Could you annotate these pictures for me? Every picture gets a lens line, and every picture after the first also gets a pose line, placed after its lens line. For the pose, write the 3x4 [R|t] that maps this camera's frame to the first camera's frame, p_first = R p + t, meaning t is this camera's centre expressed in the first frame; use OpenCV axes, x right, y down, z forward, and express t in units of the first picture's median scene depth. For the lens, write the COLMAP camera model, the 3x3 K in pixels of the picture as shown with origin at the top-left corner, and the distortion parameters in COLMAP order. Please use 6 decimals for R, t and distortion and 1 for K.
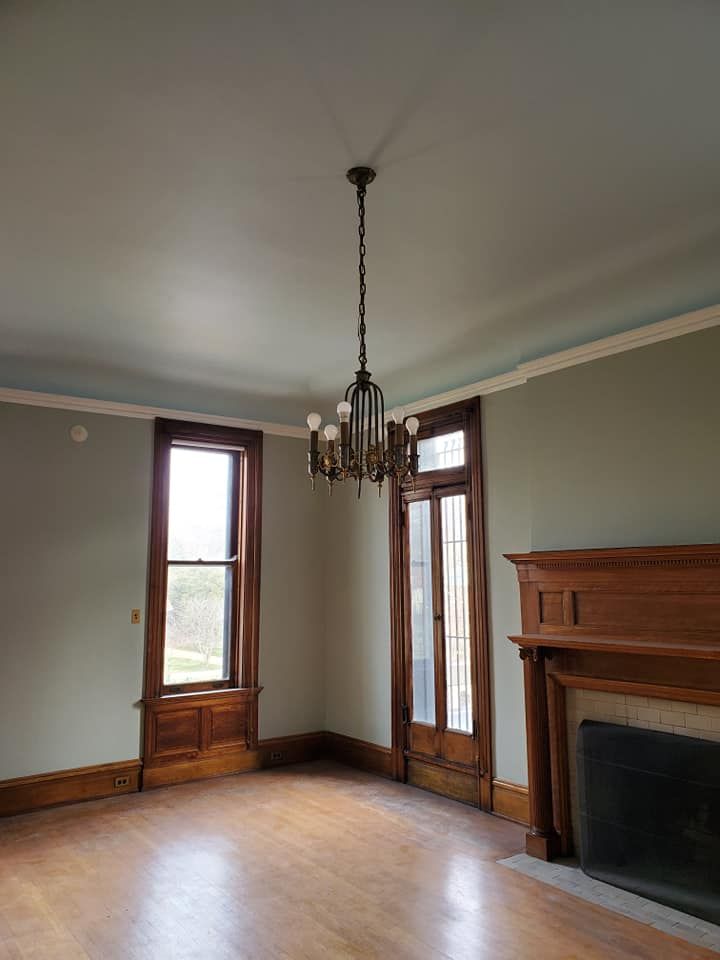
lens RADIAL K [[726.9, 0, 364.7], [0, 726.9, 483.1], [0, 0, 1]] dist [0.008000, 0.008874]
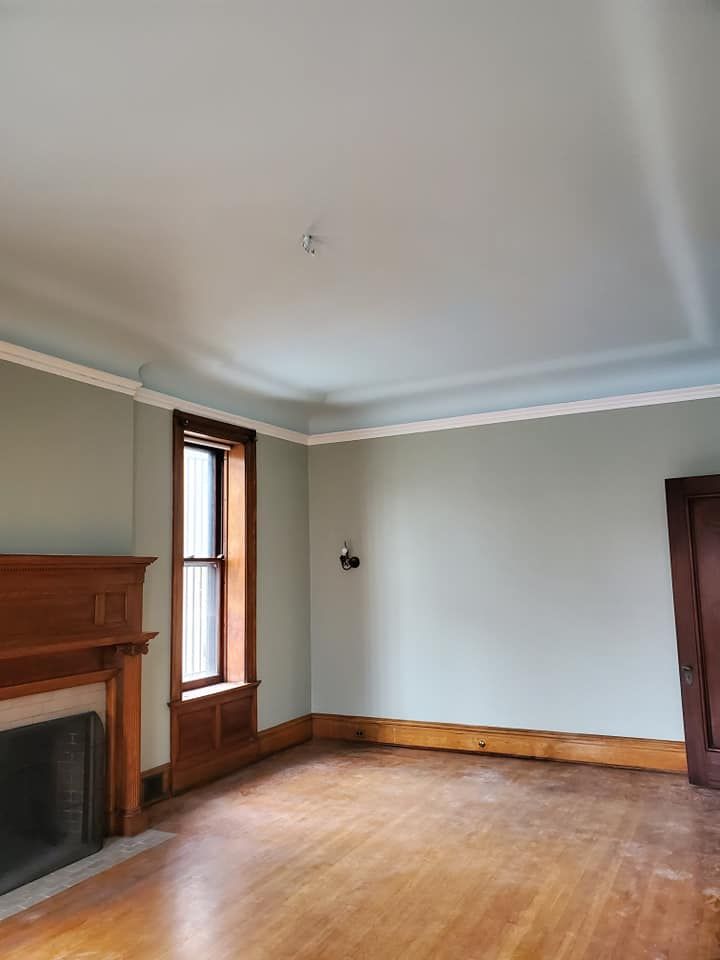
lens RADIAL K [[726.9, 0, 362.0], [0, 726.9, 471.9], [0, 0, 1]] dist [0.008000, 0.008874]
pose [[-0.431602, 0.135130, 0.891885, -0.872362], [-0.097349, 0.975964, -0.194979, 0.140847], [-0.896796, -0.170978, -0.408074, 1.108226]]
